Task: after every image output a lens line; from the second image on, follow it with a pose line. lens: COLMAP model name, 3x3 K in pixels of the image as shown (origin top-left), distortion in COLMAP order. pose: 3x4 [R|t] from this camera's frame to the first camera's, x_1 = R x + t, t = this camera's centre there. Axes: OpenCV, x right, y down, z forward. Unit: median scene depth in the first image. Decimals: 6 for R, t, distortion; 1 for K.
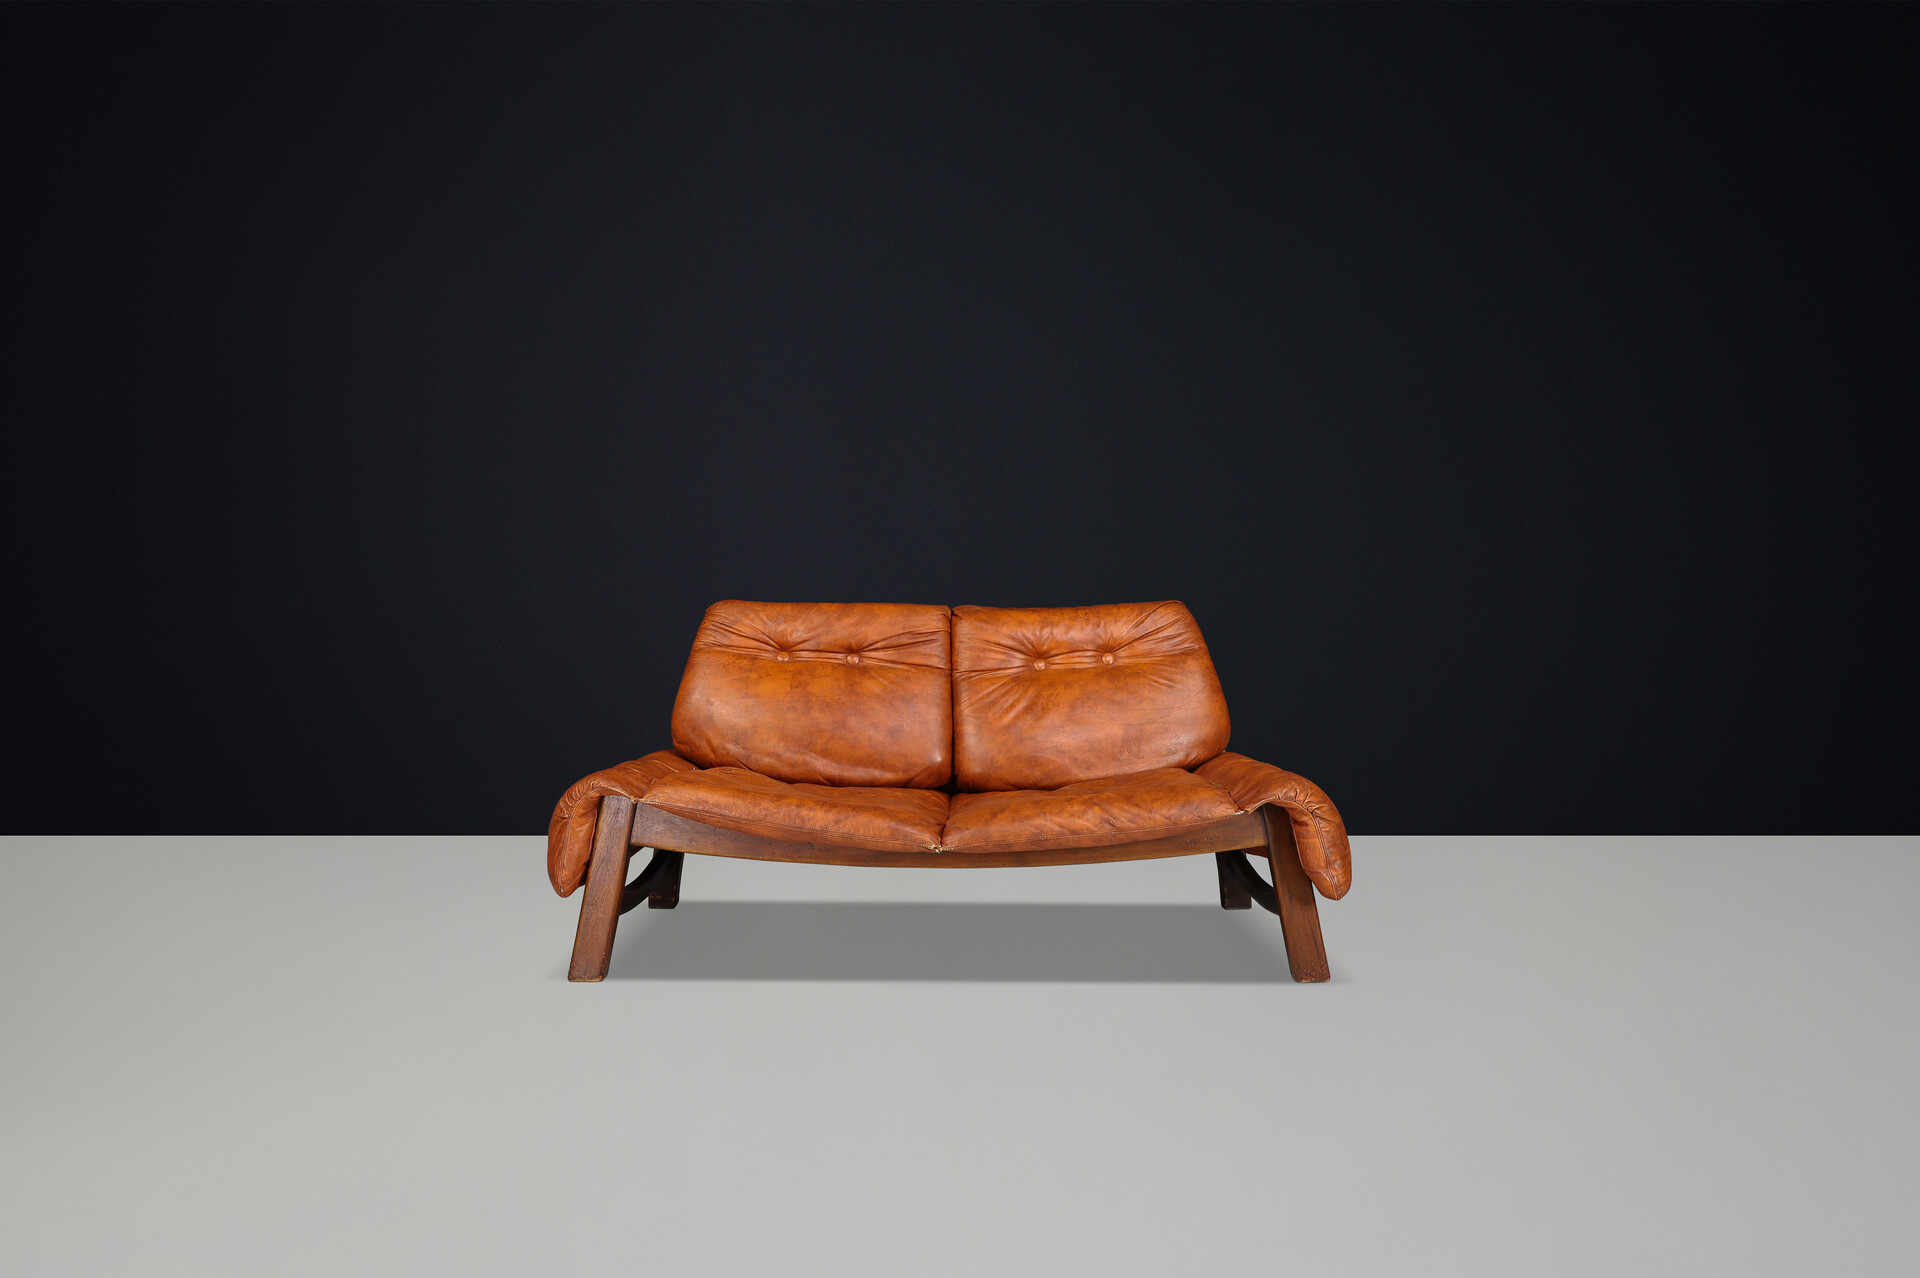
lens RADIAL K [[1196.4, 0, 962.9], [0, 1196.4, 666.6], [0, 0, 1]] dist [-0.001205, -0.000013]
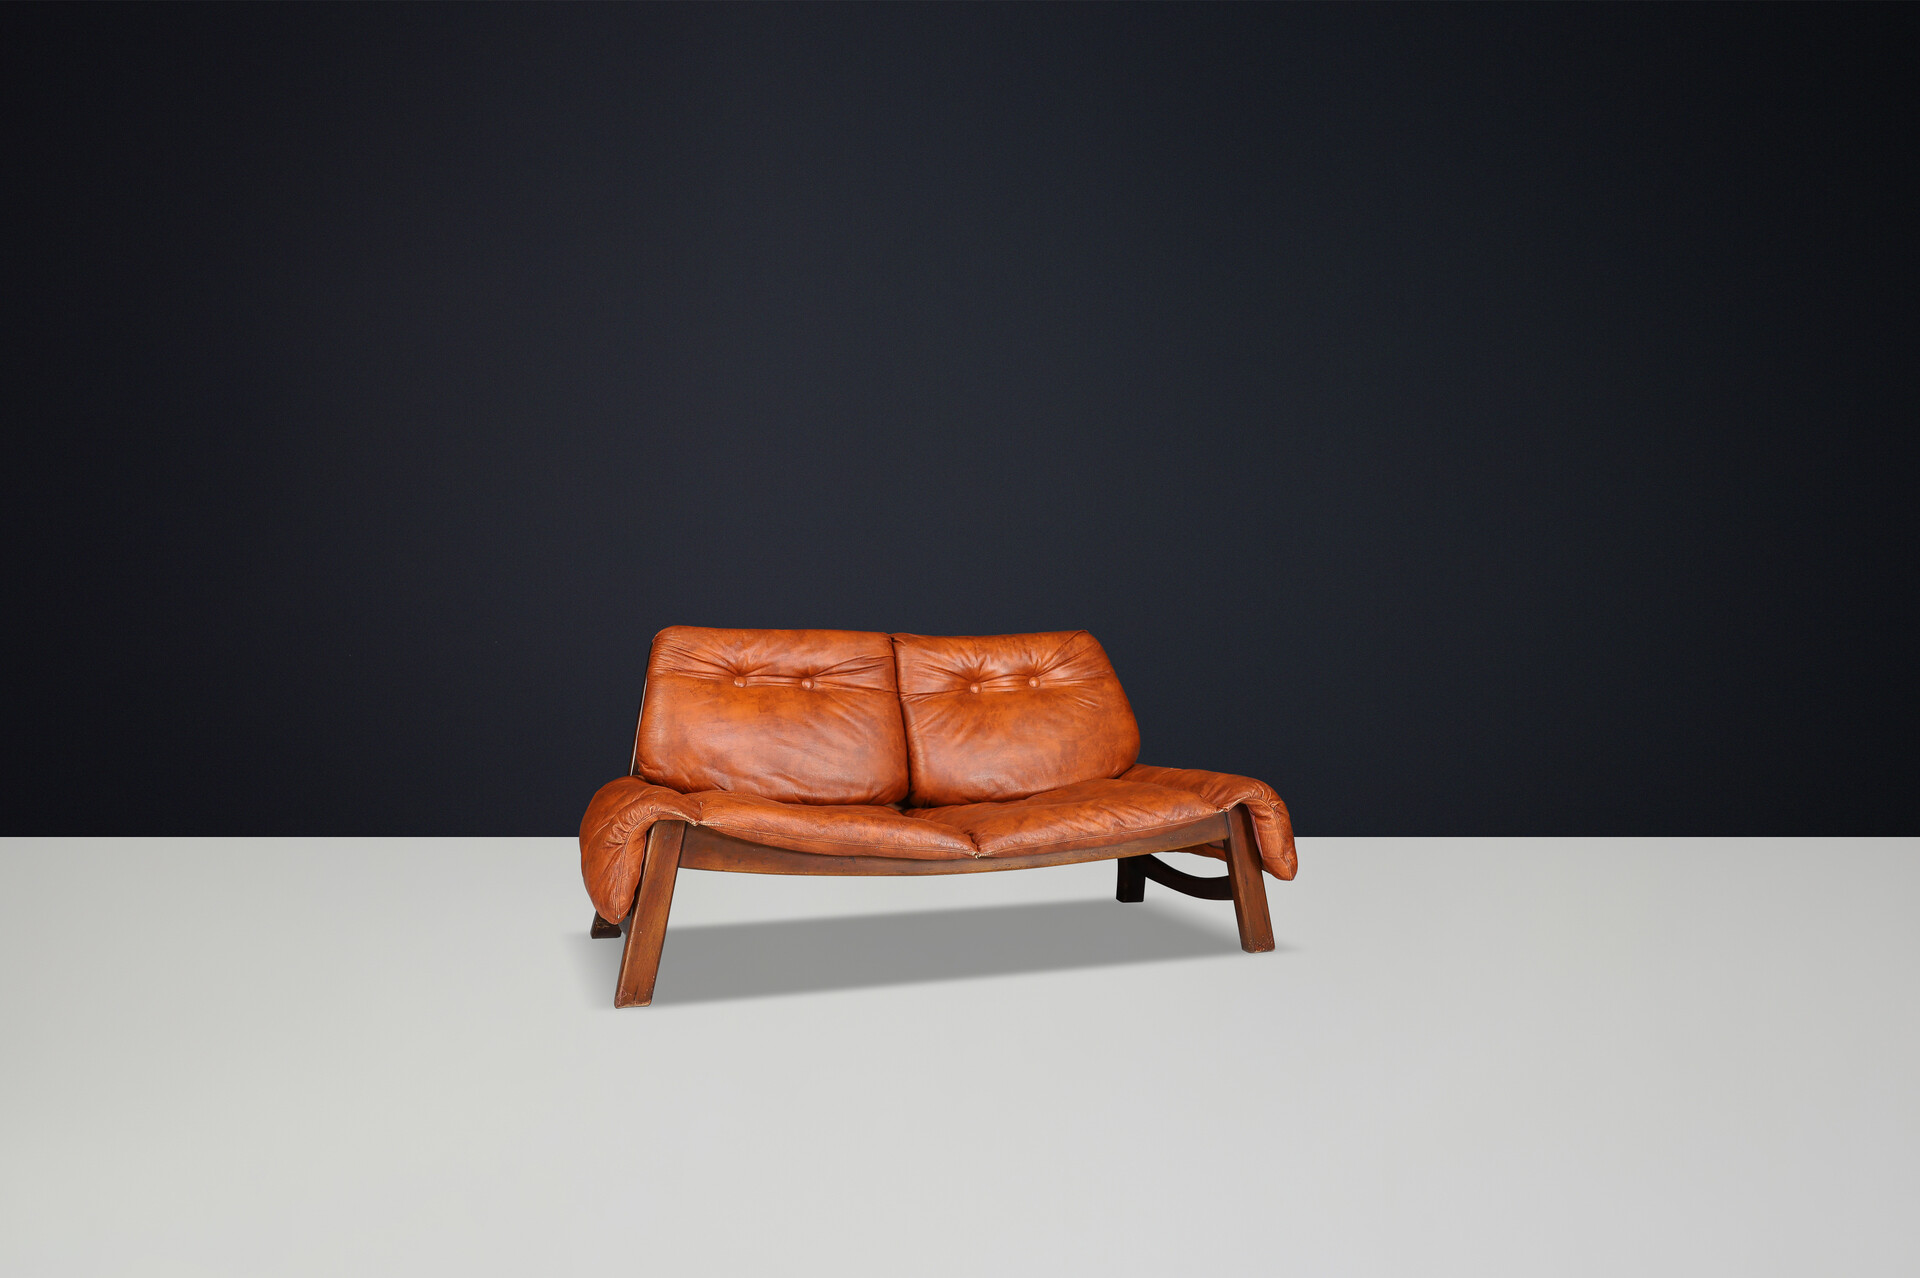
lens RADIAL K [[1196.4, 0, 962.9], [0, 1196.4, 666.6], [0, 0, 1]] dist [-0.001205, -0.000013]
pose [[0.948230, -0.000486, 0.317583, -0.301371], [0.008308, 0.999695, -0.023277, 0.004266], [-0.317475, 0.024710, 0.947945, -0.028704]]
